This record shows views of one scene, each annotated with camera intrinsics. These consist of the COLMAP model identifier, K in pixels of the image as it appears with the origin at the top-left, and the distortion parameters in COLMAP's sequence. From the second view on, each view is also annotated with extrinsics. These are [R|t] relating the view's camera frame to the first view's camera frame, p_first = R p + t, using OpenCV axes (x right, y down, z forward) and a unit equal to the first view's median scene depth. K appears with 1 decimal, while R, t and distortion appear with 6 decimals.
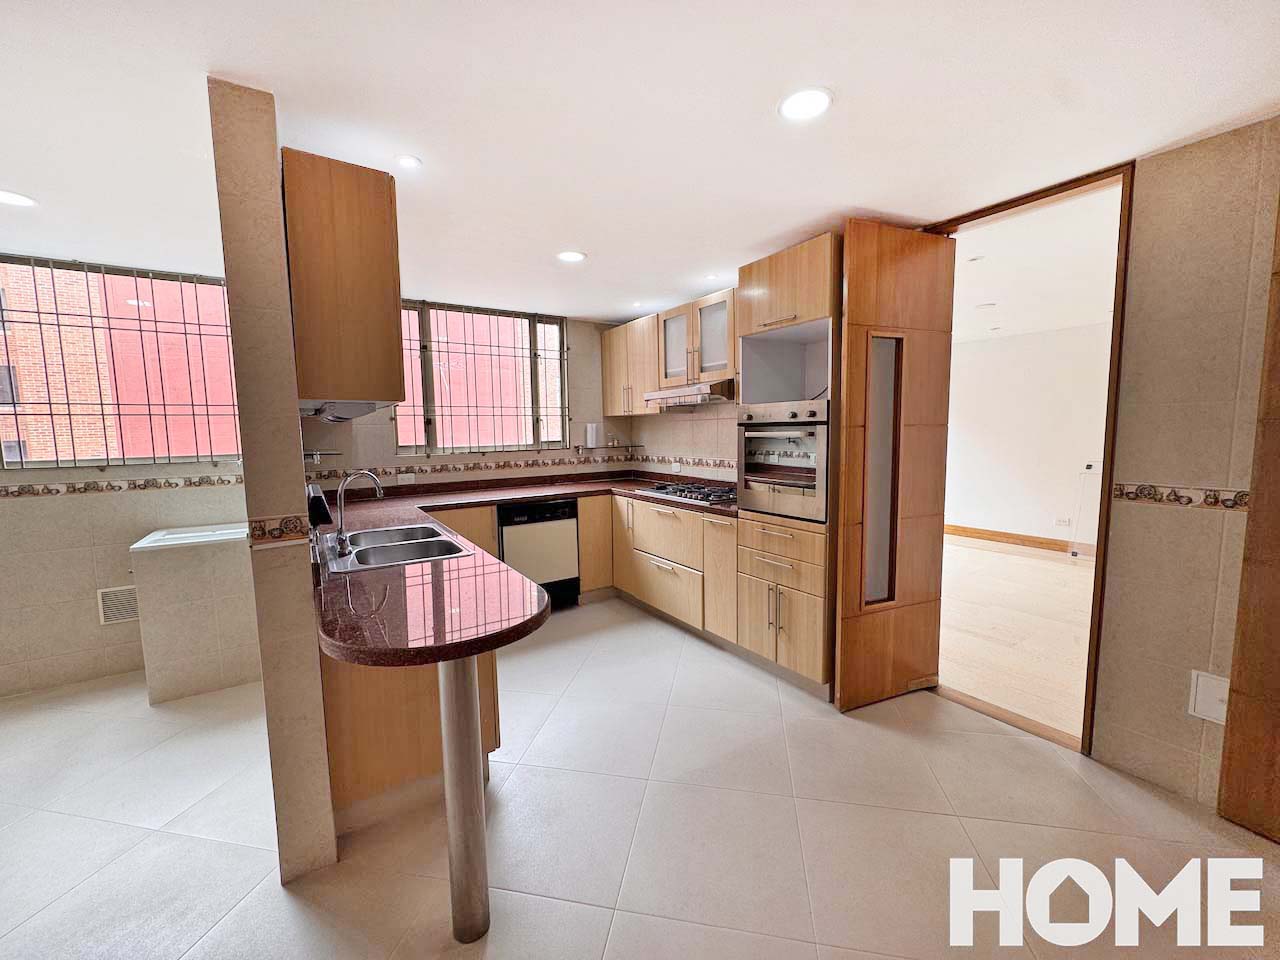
lens RADIAL K [[514.8, 0, 640.8], [0, 514.8, 481.5], [0, 0, 1]] dist [0.002583, 0.000711]
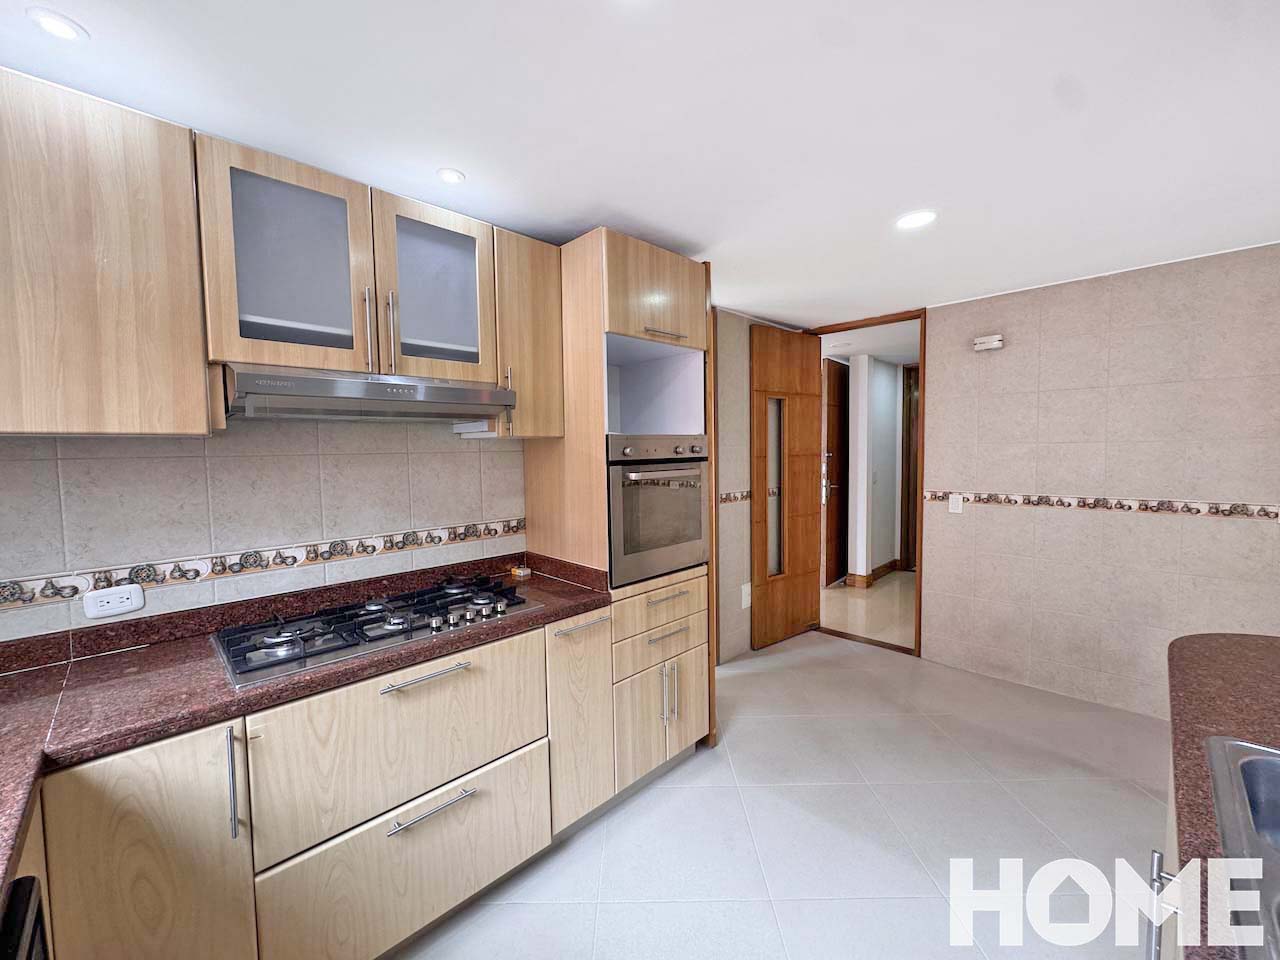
lens RADIAL K [[514.8, 0, 638.7], [0, 514.8, 478.5], [0, 0, 1]] dist [0.002583, 0.000711]
pose [[-0.200530, -0.038021, 0.978949, -0.425341], [0.116762, 0.991197, 0.062414, -0.115909], [-0.972705, 0.126820, -0.194326, 0.997488]]
